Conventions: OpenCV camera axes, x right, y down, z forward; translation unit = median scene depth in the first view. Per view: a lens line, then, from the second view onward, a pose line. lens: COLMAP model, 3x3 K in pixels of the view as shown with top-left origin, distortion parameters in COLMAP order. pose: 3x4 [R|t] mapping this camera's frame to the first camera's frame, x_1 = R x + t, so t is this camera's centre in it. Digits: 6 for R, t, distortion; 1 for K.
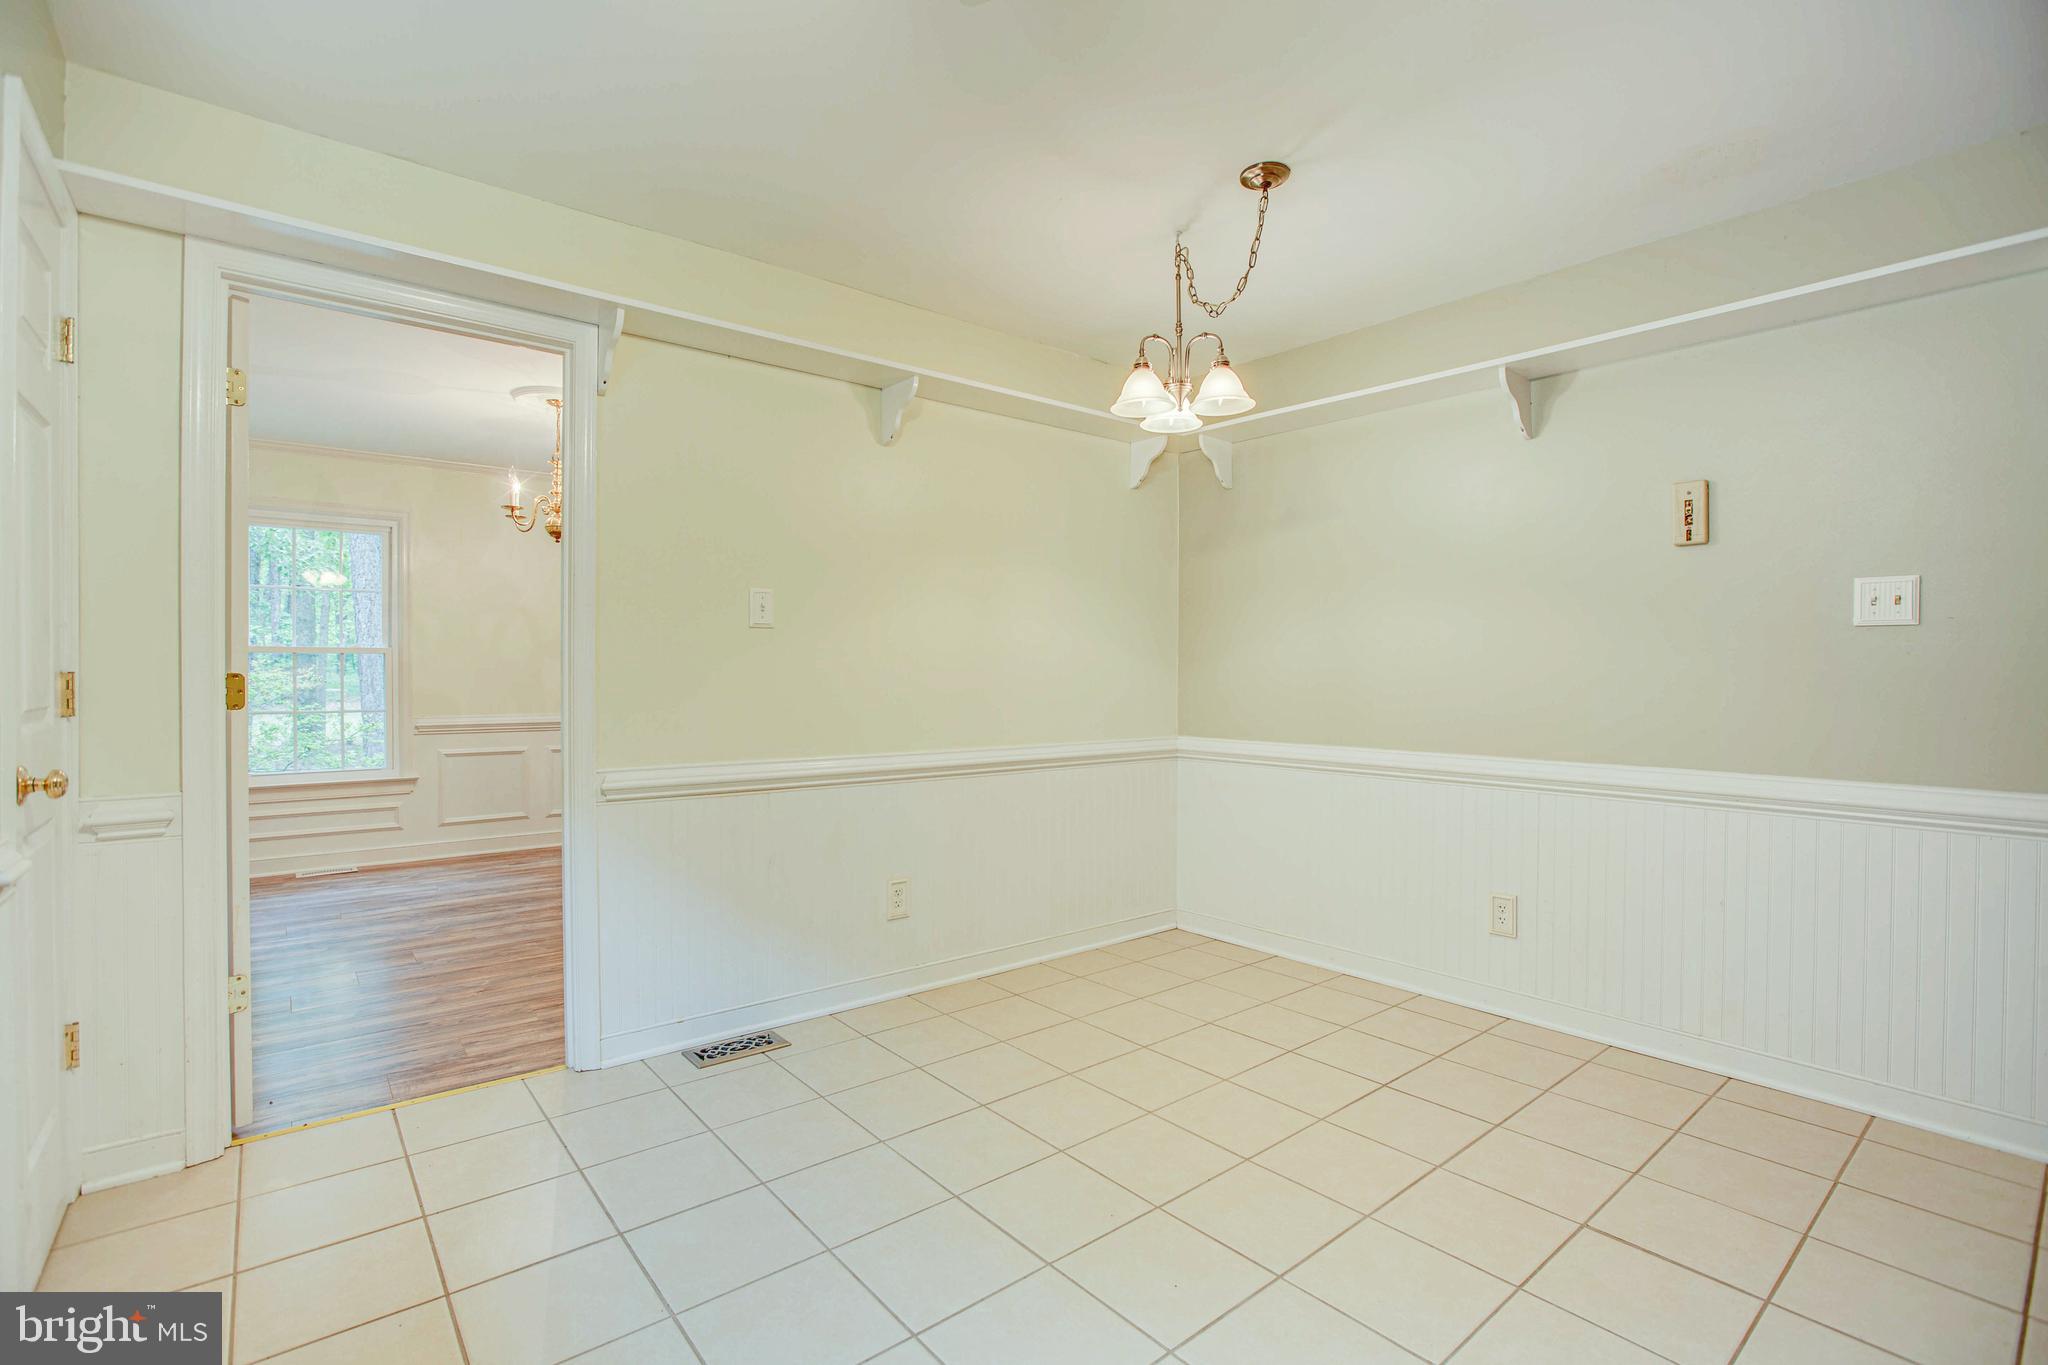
lens RADIAL K [[935.3, 0, 1022.8], [0, 935.3, 676.2], [0, 0, 1]] dist [0.000385, 0.000050]
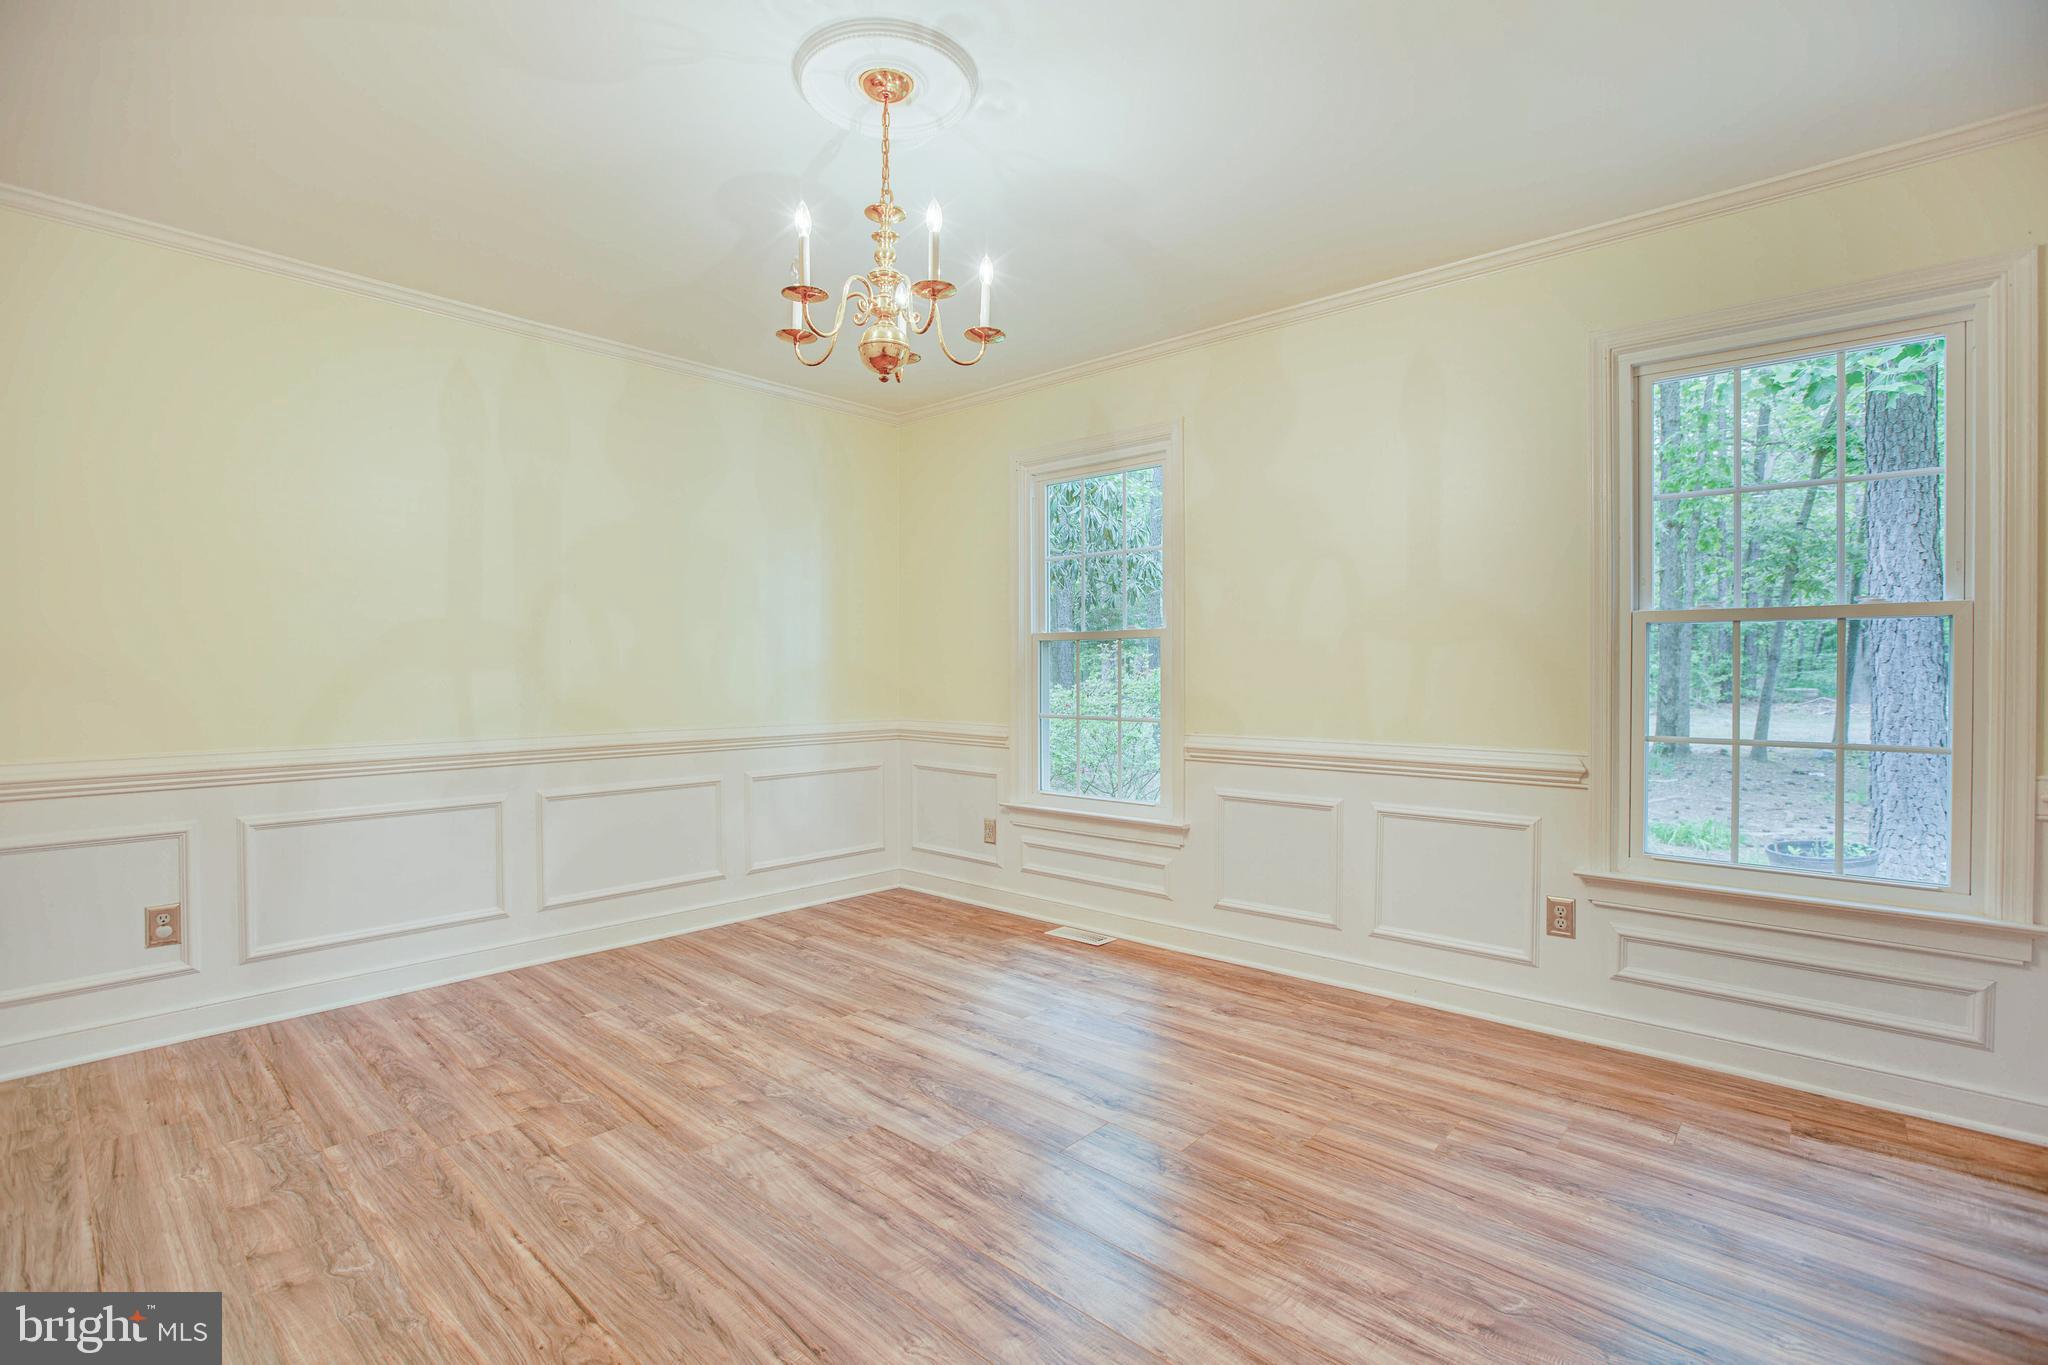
lens RADIAL K [[935.3, 0, 1021.8], [0, 935.3, 678.5], [0, 0, 1]] dist [0.000385, 0.000050]
pose [[0.126154, 0.006701, -0.991988, -0.020931], [-0.005289, 0.999968, 0.006083, 0.002710], [0.991997, 0.004480, 0.126185, 0.808148]]
